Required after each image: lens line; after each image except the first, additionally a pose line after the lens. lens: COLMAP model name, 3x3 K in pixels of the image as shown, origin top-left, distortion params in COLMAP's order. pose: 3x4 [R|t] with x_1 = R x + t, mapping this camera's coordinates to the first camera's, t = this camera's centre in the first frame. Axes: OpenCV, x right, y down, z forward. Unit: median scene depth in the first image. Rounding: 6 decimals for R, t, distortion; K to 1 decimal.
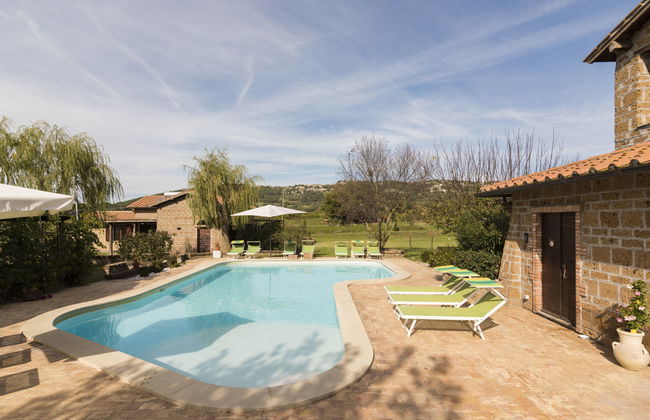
lens RADIAL K [[317.8, 0, 329.0], [0, 317.8, 225.7], [0, 0, 1]] dist [0.014197, -0.002775]
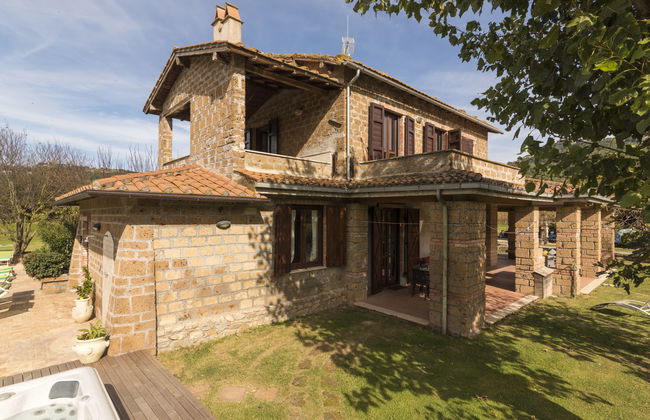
lens RADIAL K [[317.8, 0, 323.6], [0, 317.8, 214.7], [0, 0, 1]] dist [0.014197, -0.002775]
pose [[0.739756, 0.004374, 0.672861, 0.588916], [0.007829, 0.999855, -0.015107, -0.040621], [-0.672829, 0.016444, 0.739615, -0.766981]]
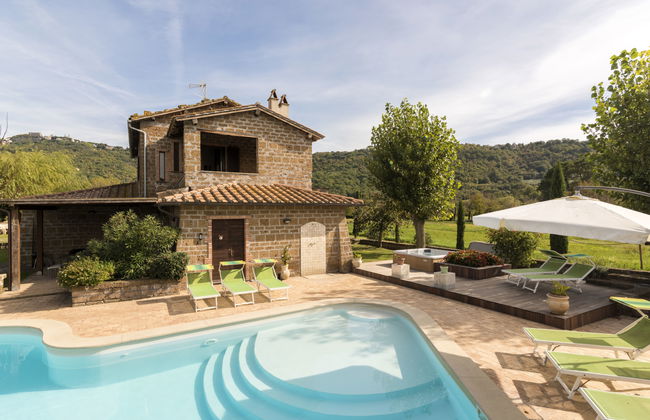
lens RADIAL K [[317.8, 0, 321.5], [0, 317.8, 212.3], [0, 0, 1]] dist [0.014197, -0.002775]
pose [[-0.455927, 0.001476, 0.890016, -1.174639], [0.024924, 0.999628, 0.011110, -0.094247], [-0.889668, 0.027248, -0.455794, 1.495929]]
